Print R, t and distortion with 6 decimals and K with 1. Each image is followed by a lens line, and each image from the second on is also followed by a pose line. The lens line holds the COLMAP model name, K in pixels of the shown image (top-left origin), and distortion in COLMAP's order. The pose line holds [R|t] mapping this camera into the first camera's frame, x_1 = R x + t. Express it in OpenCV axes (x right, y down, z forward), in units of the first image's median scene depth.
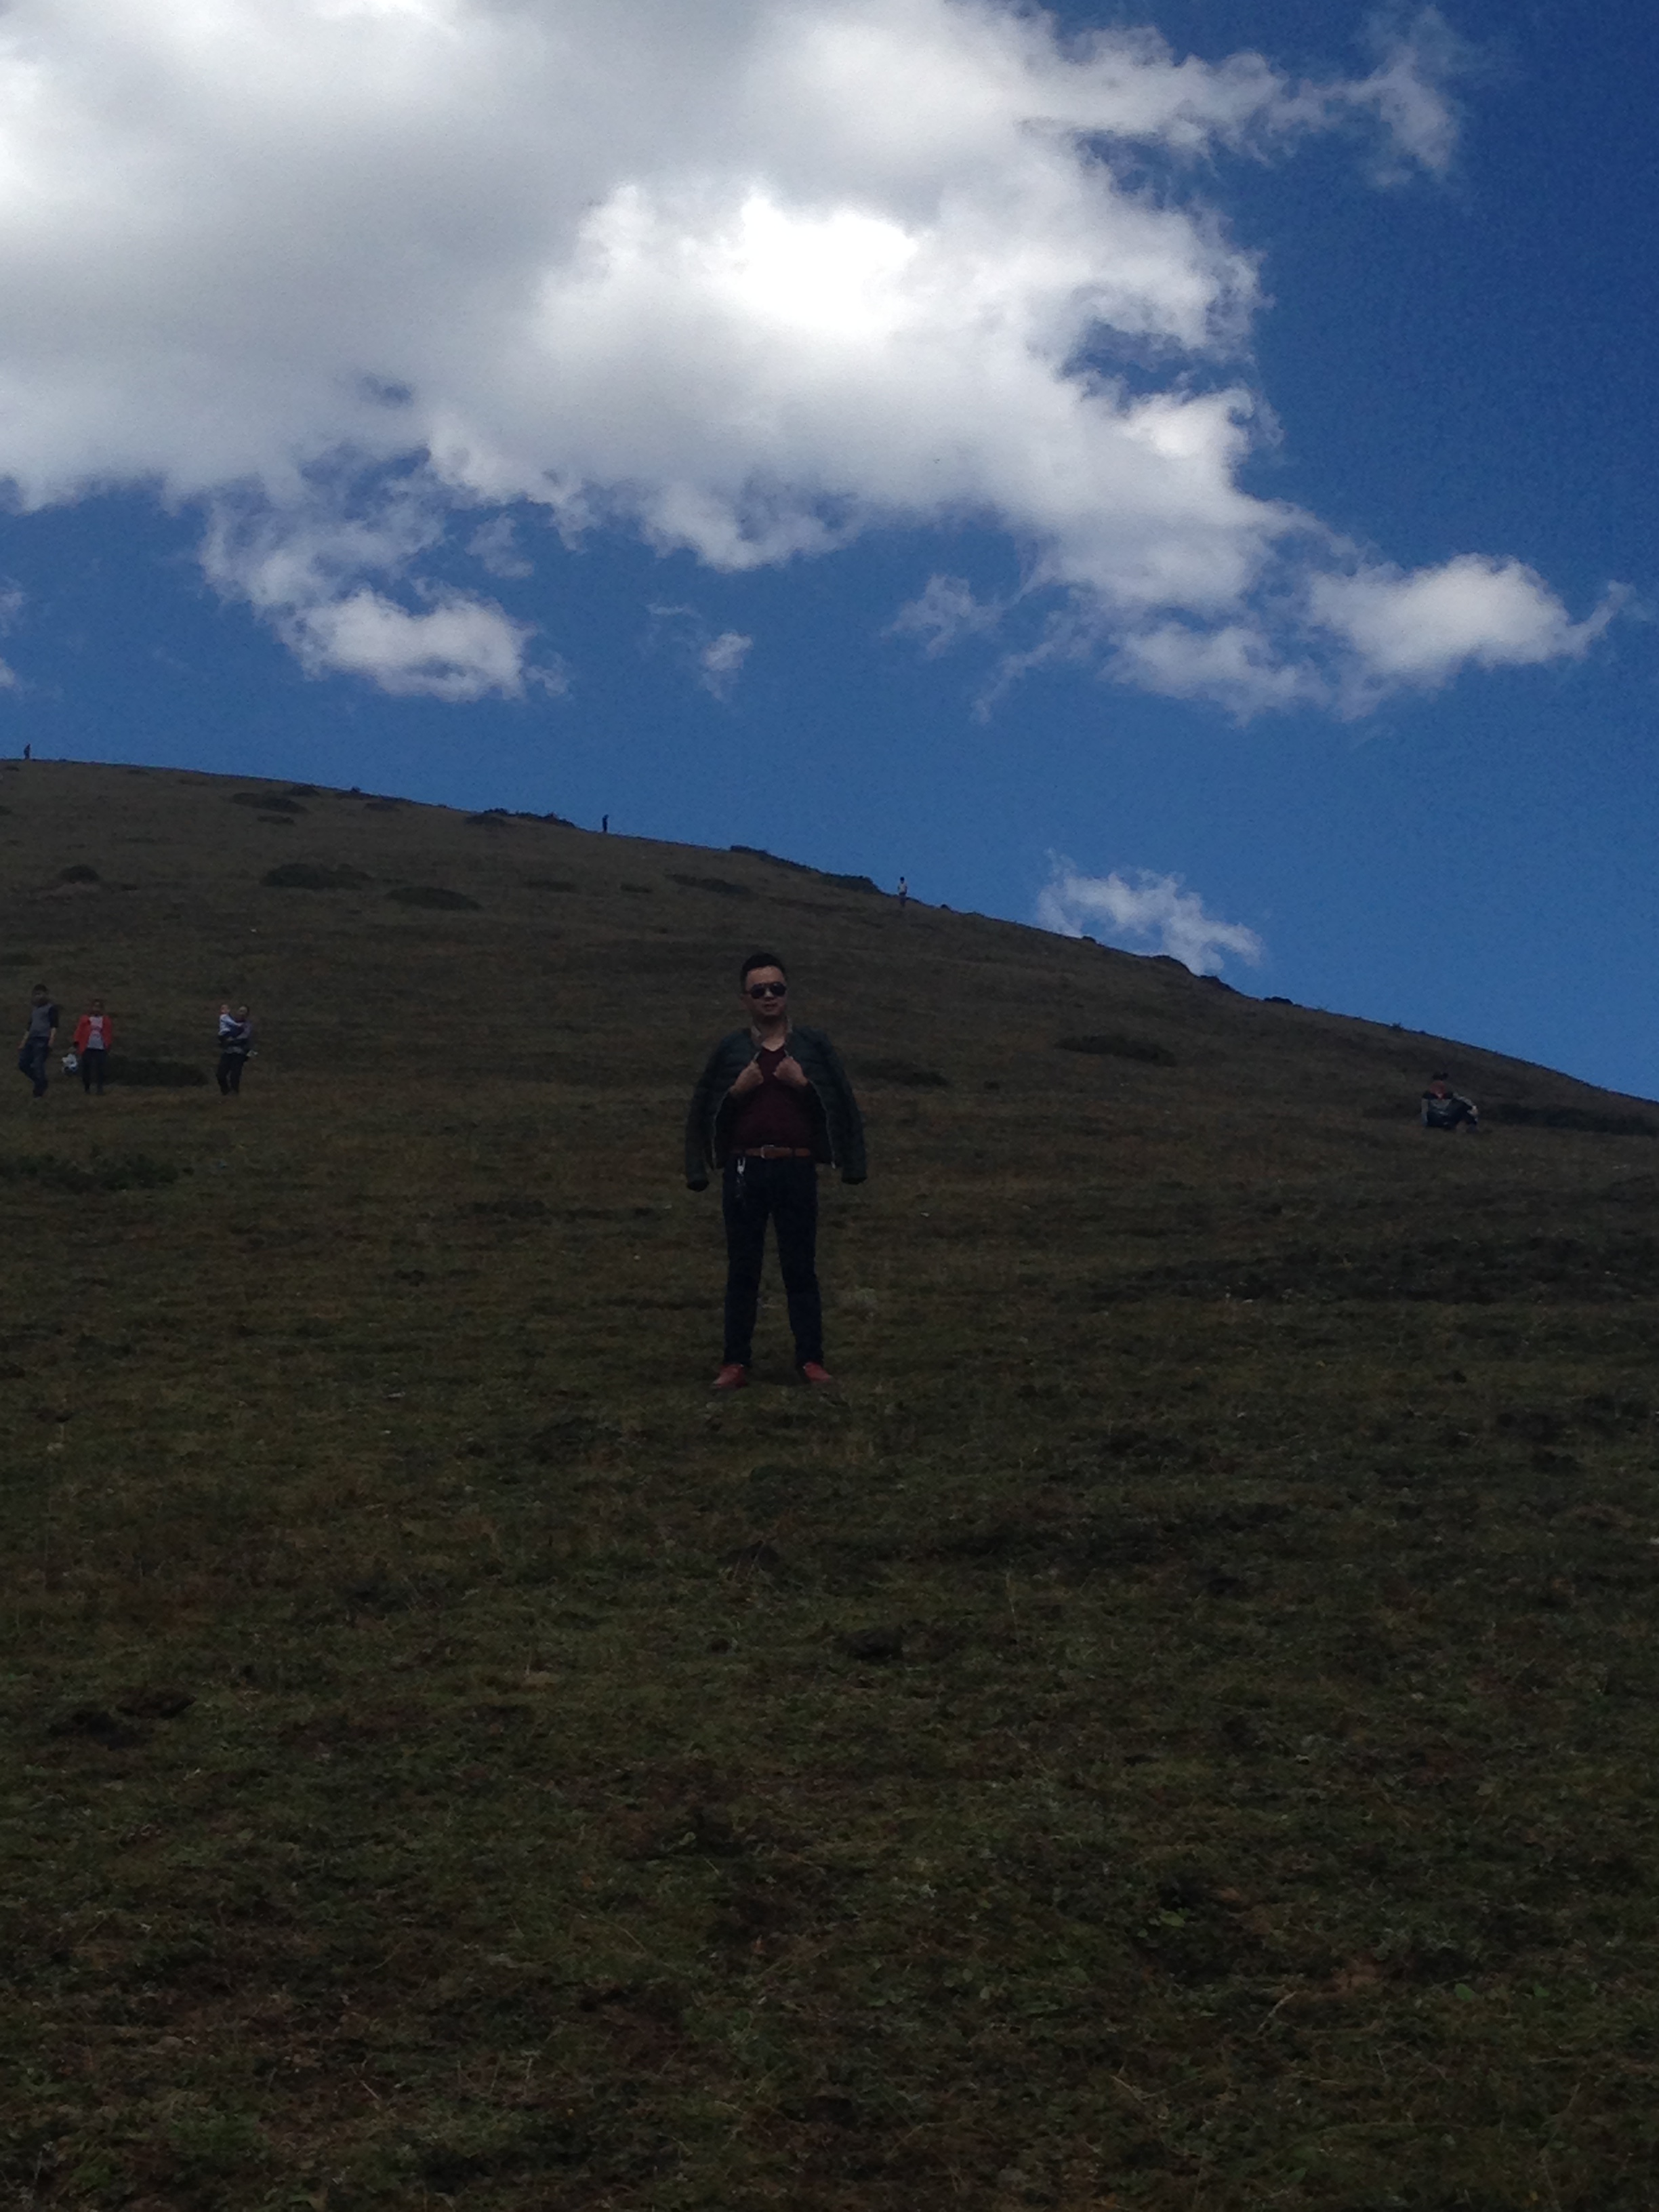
lens RADIAL K [[4087.5, 0, 825.7], [0, 4087.5, 1098.6], [0, 0, 1]] dist [0.012868, 0.000000]
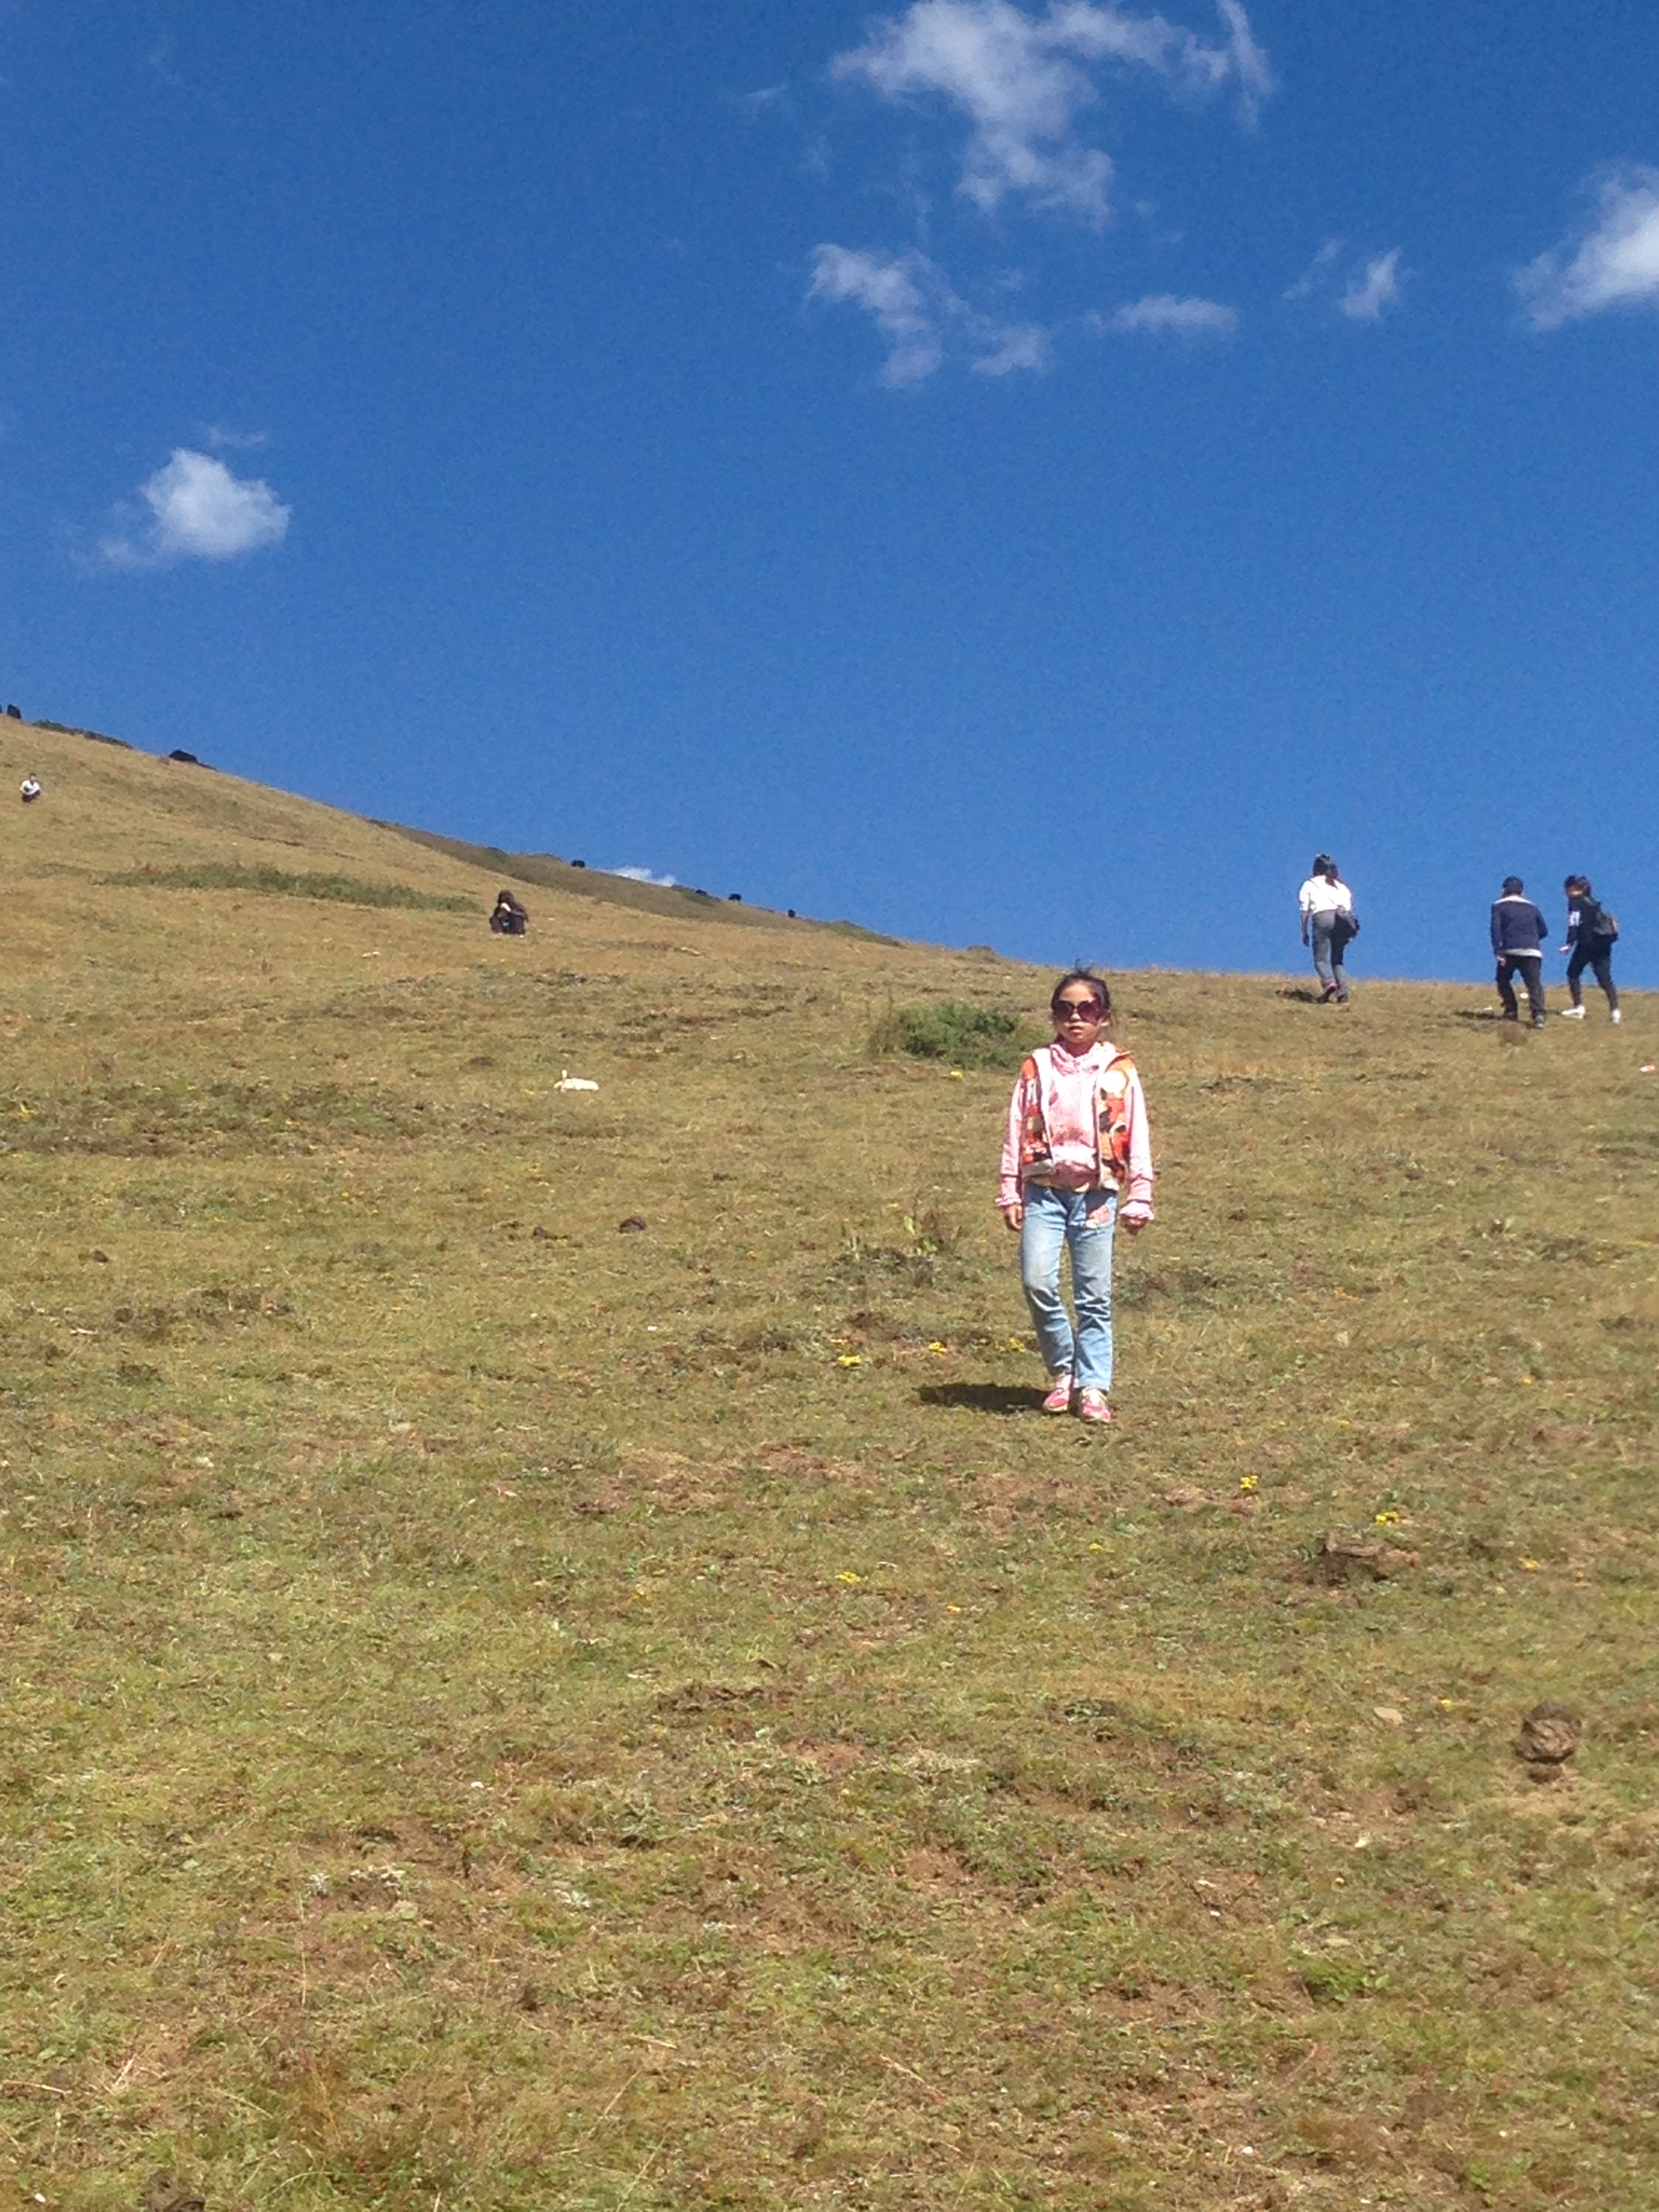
lens RADIAL K [[4610.2, 0, 826.9], [0, 4610.2, 1107.0], [0, 0, 1]] dist [0.138718, 0.000000]
pose [[0.961158, 0.005201, 0.275951, 0.012507], [-0.022050, 0.998074, 0.057990, -0.060174], [-0.275118, -0.061823, 0.959421, -0.244517]]
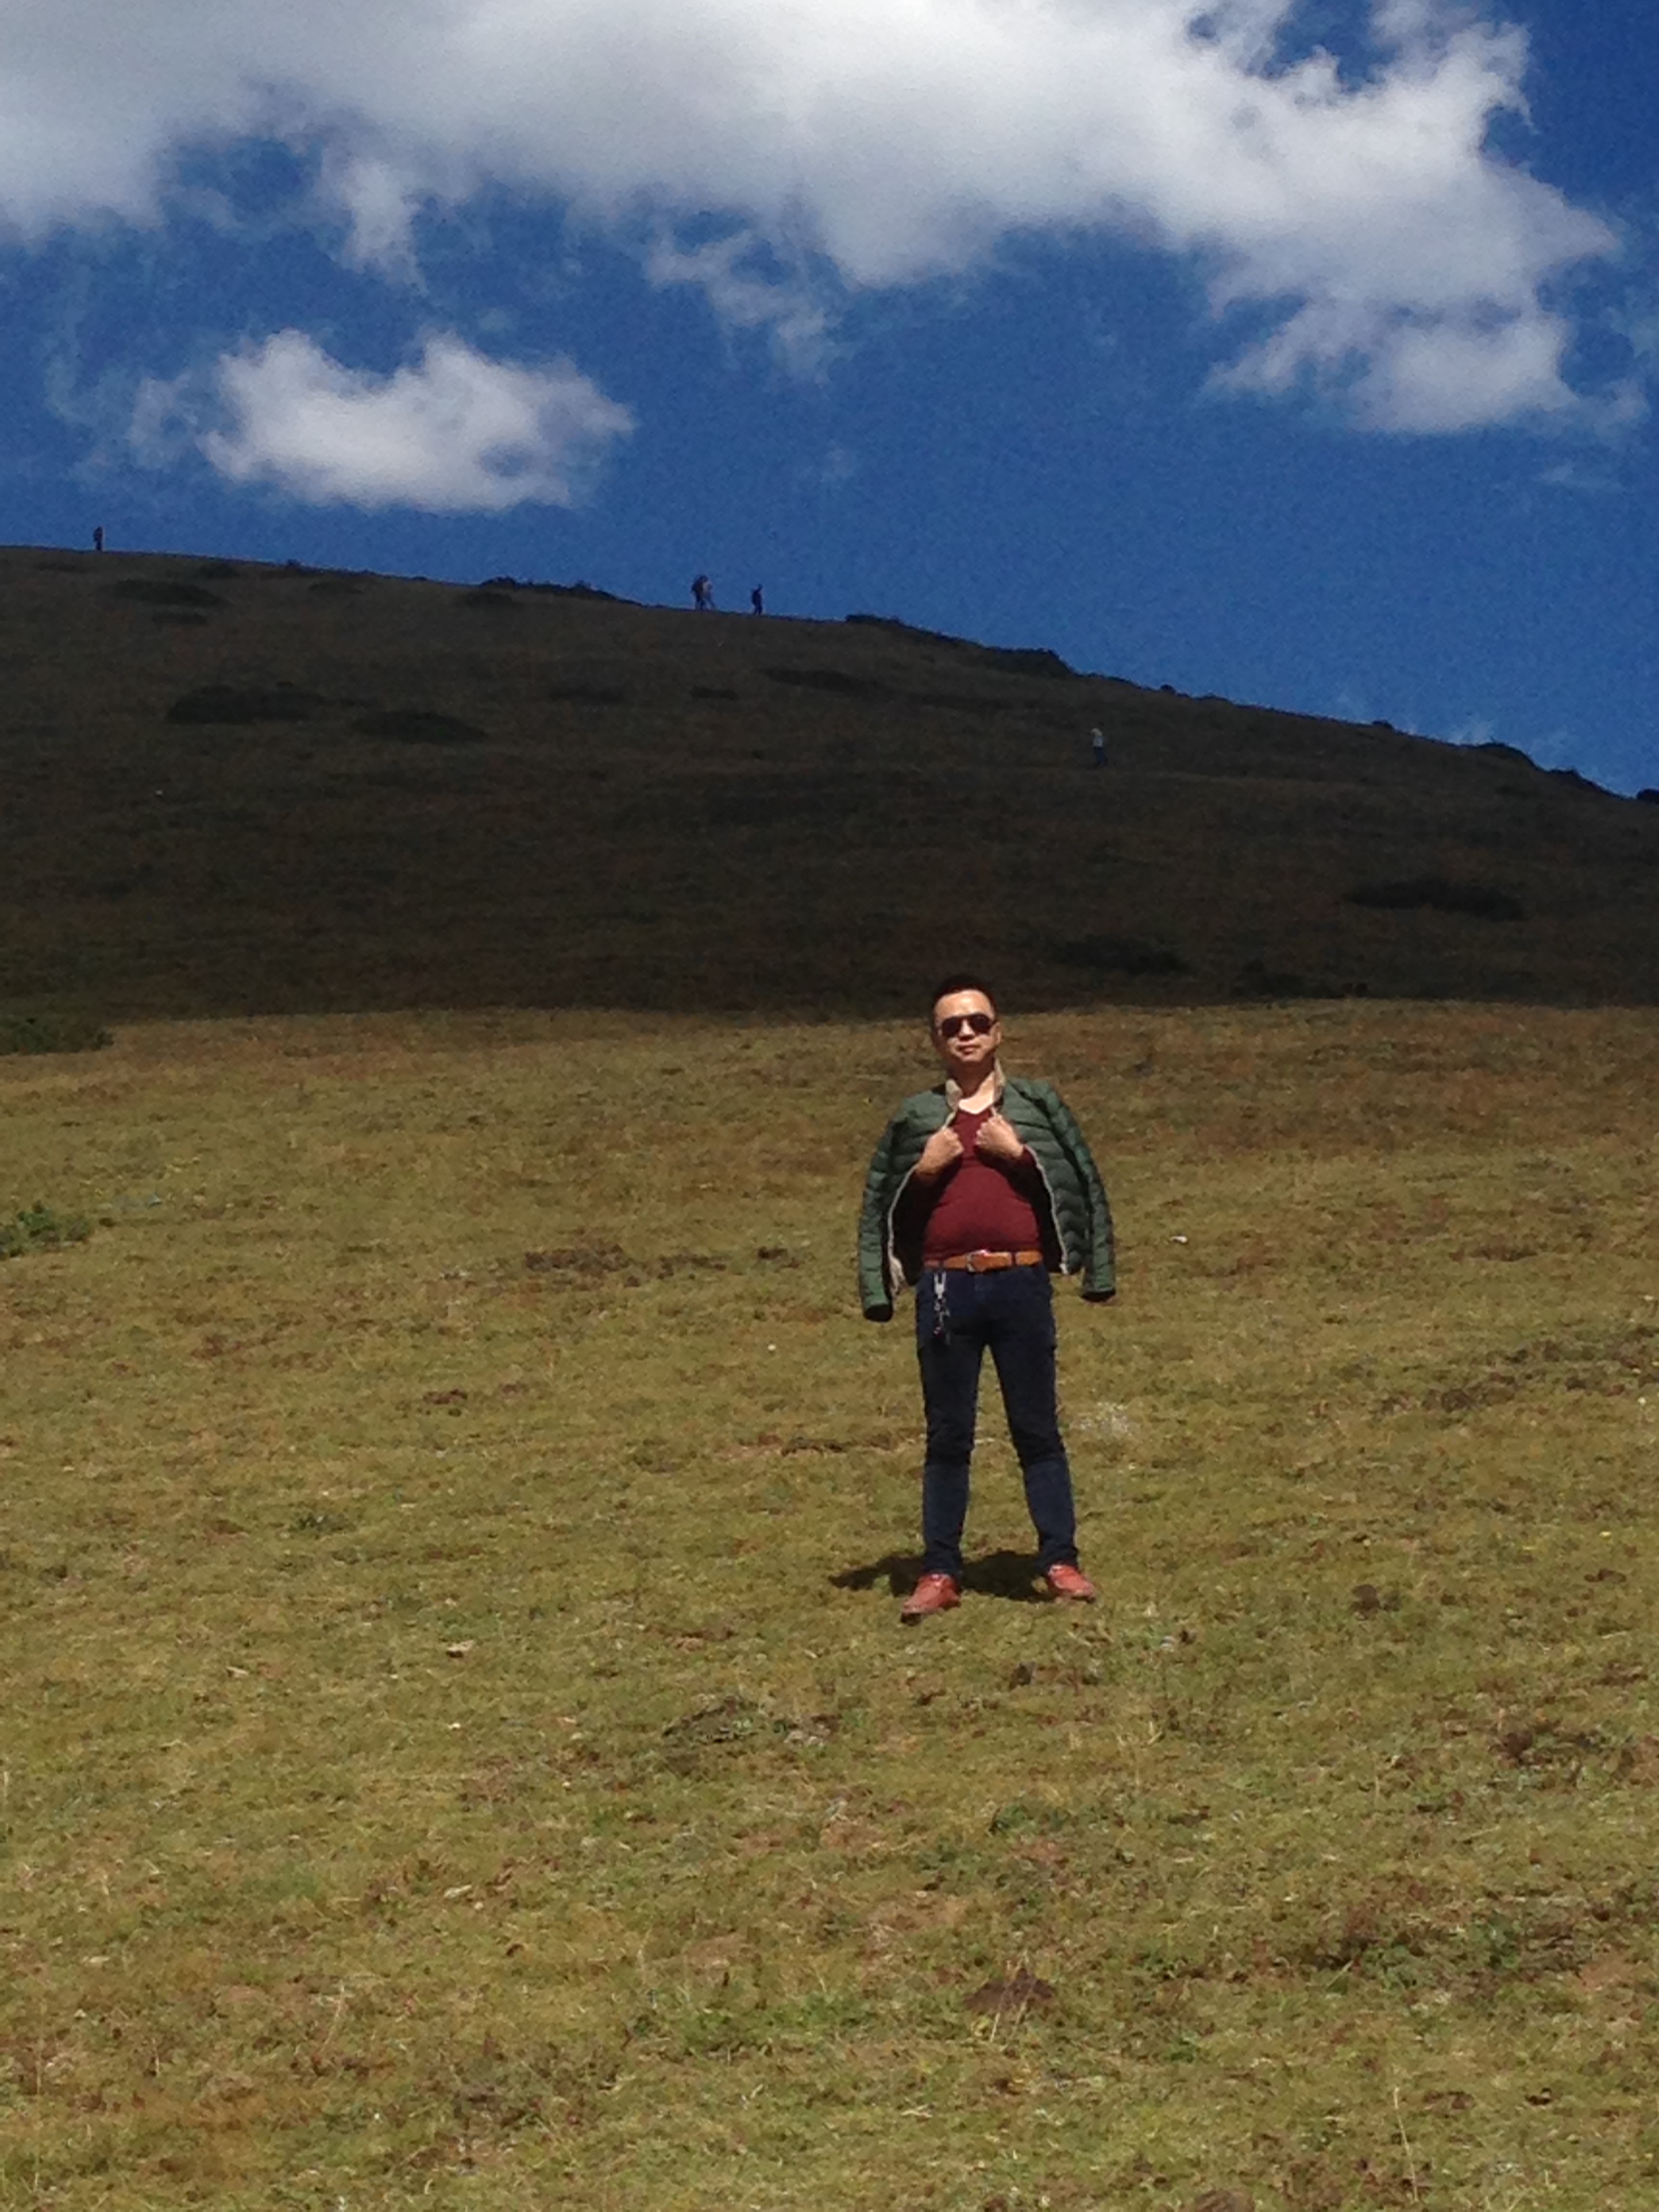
lens RADIAL K [[6023.2, 0, 823.3], [0, 6023.2, 1103.1], [0, 0, 1]] dist [-0.104005, 0.000000]
pose [[0.998080, -0.053423, -0.031344, -0.008359], [0.054064, 0.998338, 0.019980, -0.052725], [0.030224, -0.021636, 0.999309, -0.028512]]
